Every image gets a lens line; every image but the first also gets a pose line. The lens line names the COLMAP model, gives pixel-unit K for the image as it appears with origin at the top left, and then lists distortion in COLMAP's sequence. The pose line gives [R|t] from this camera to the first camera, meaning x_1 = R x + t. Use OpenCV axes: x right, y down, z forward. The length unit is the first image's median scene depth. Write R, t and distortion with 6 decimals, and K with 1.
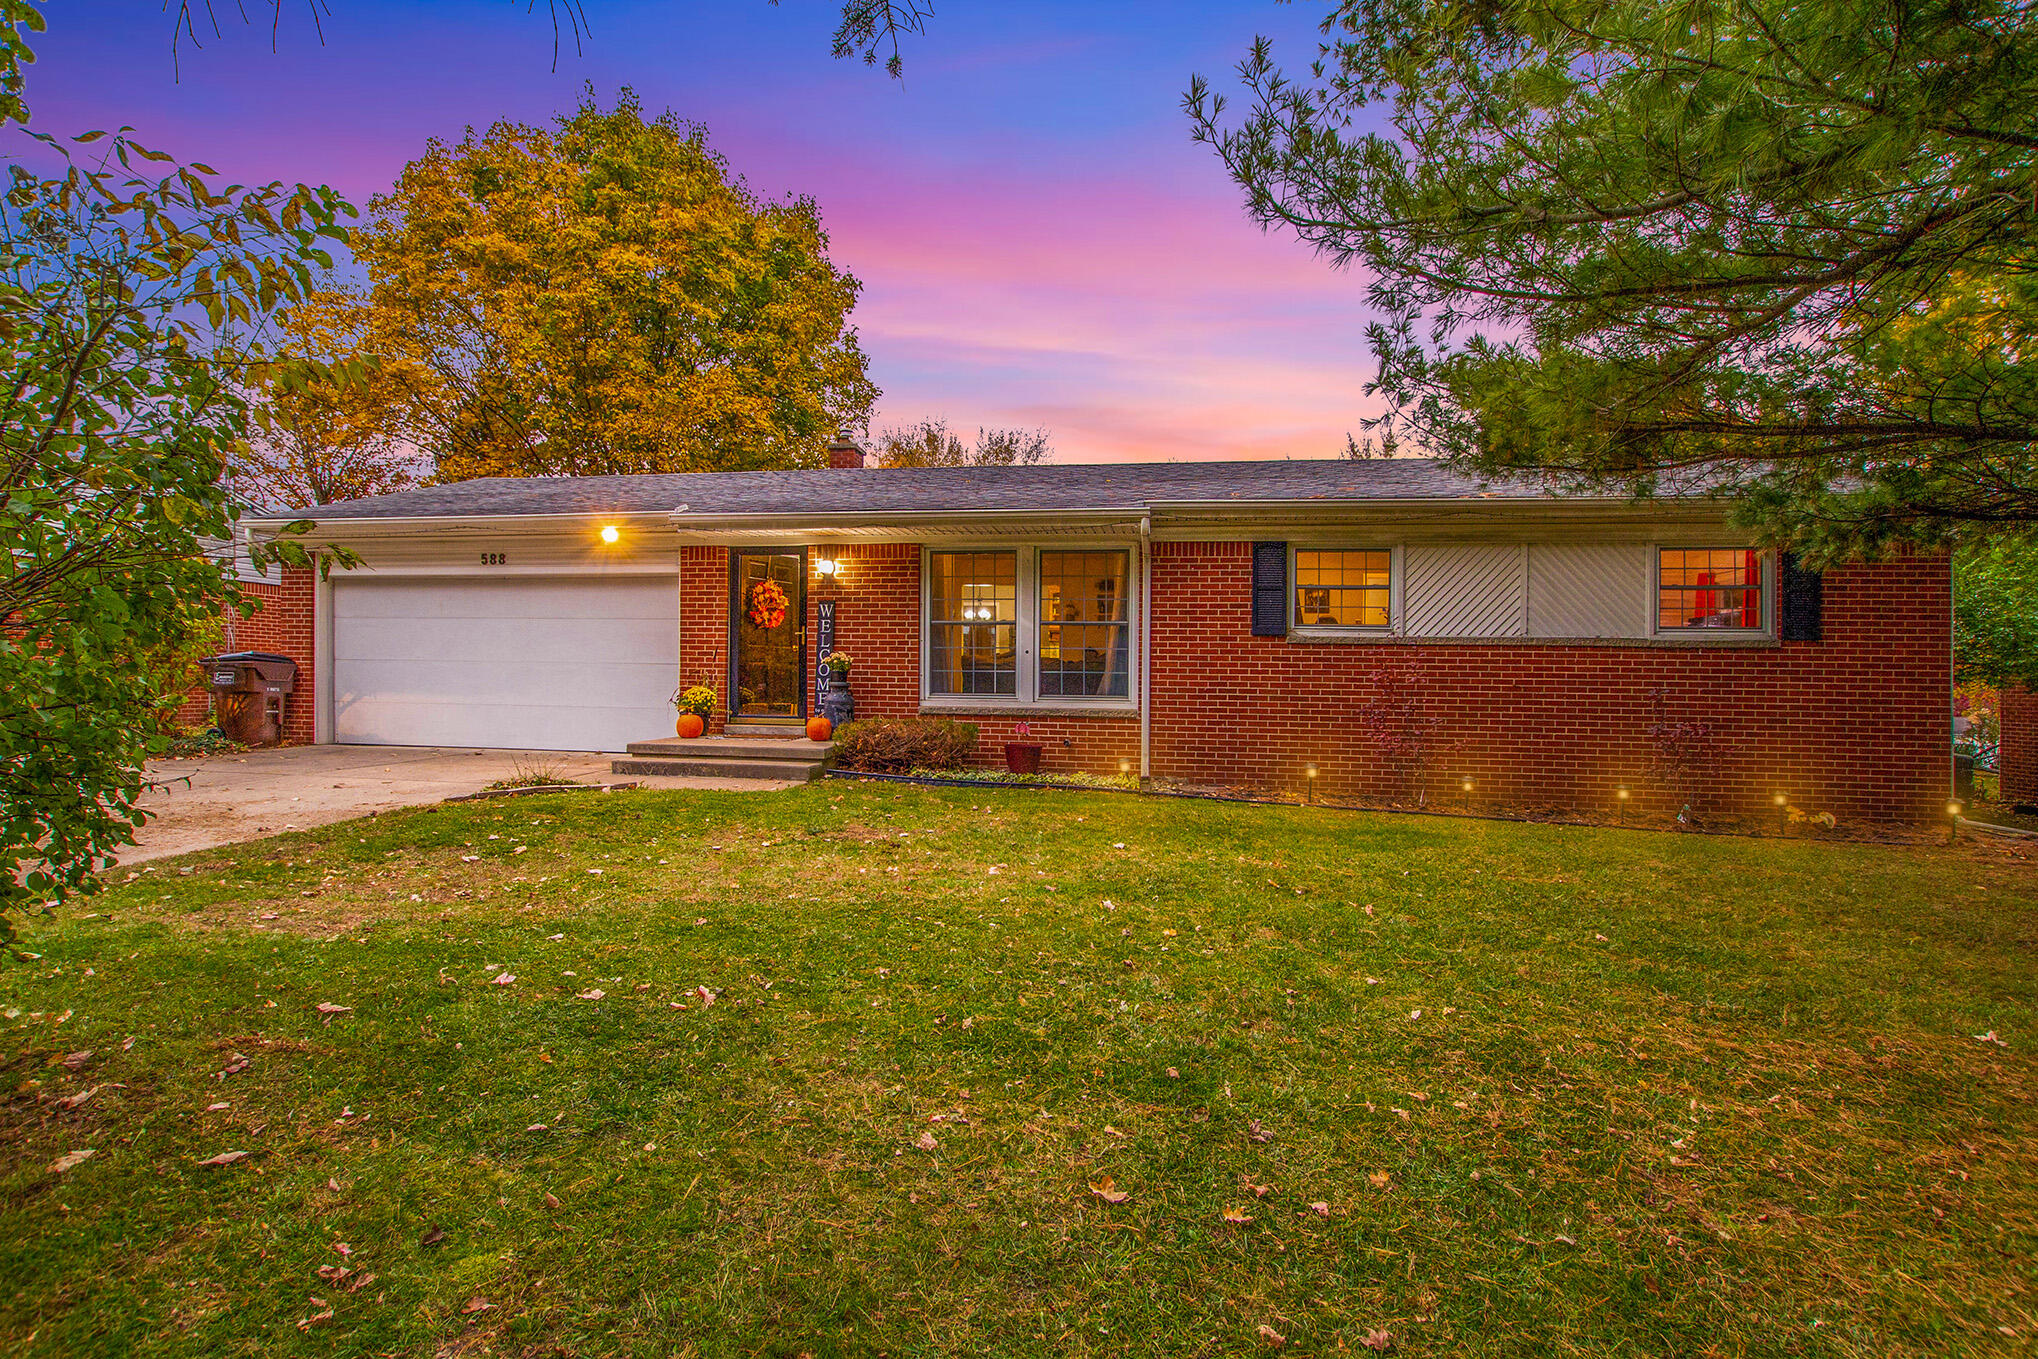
lens RADIAL K [[909.4, 0, 977.2], [0, 909.4, 682.9], [0, 0, 1]] dist [-0.025045, -0.000069]
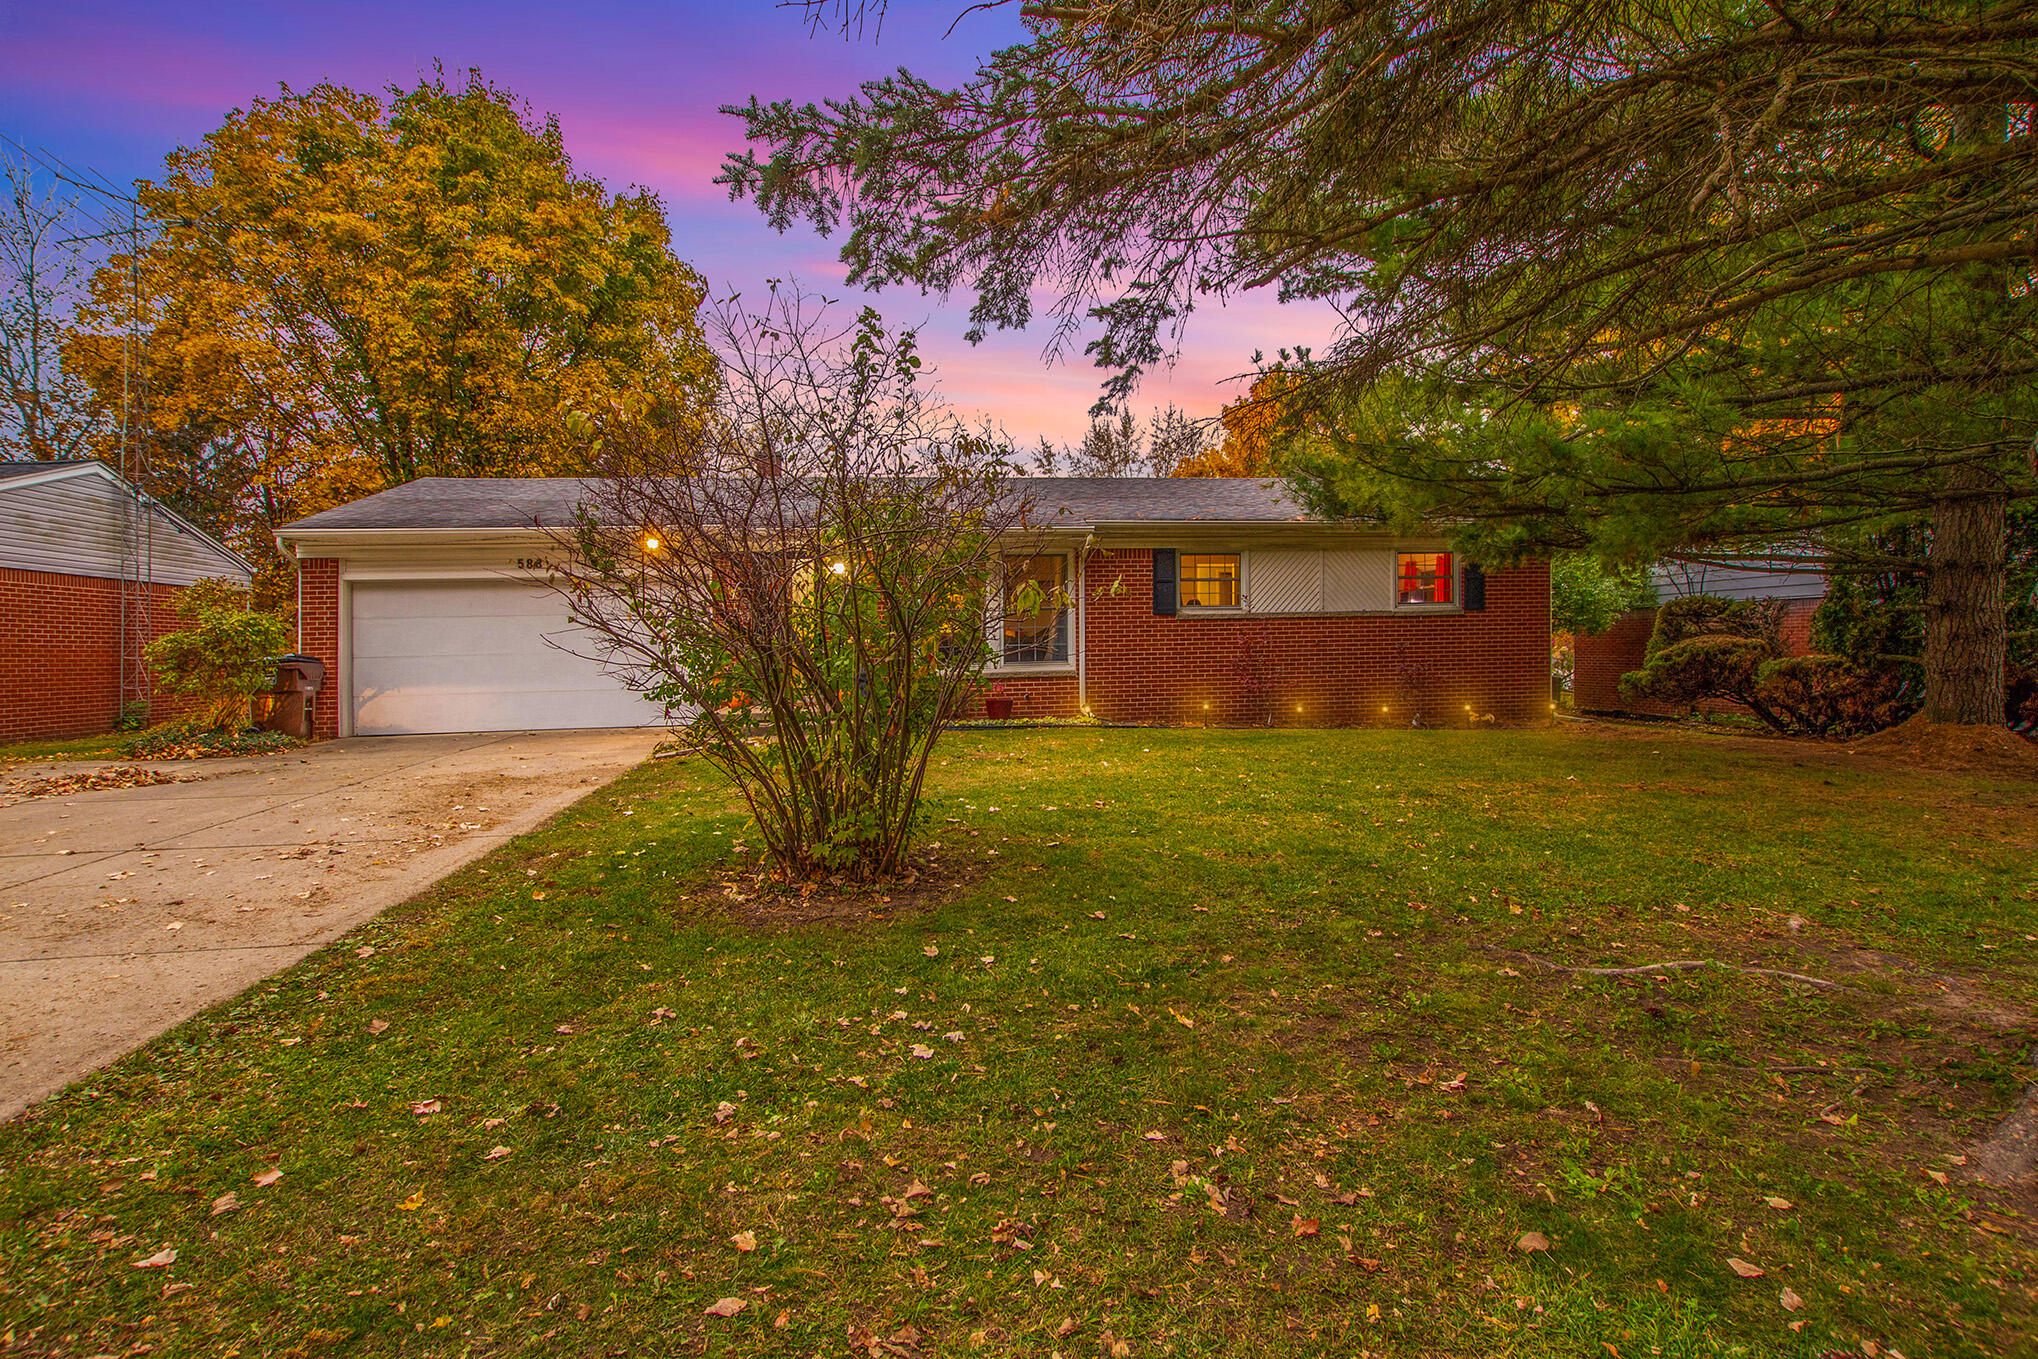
lens RADIAL K [[911.8, 0, 991.2], [0, 911.8, 702.4], [0, 0, 1]] dist [-0.022197, -0.000049]
pose [[0.957579, -0.053748, 0.283115, -0.338043], [0.038104, 0.997442, 0.060479, -0.010828], [-0.285641, -0.047125, 0.957177, -0.289050]]
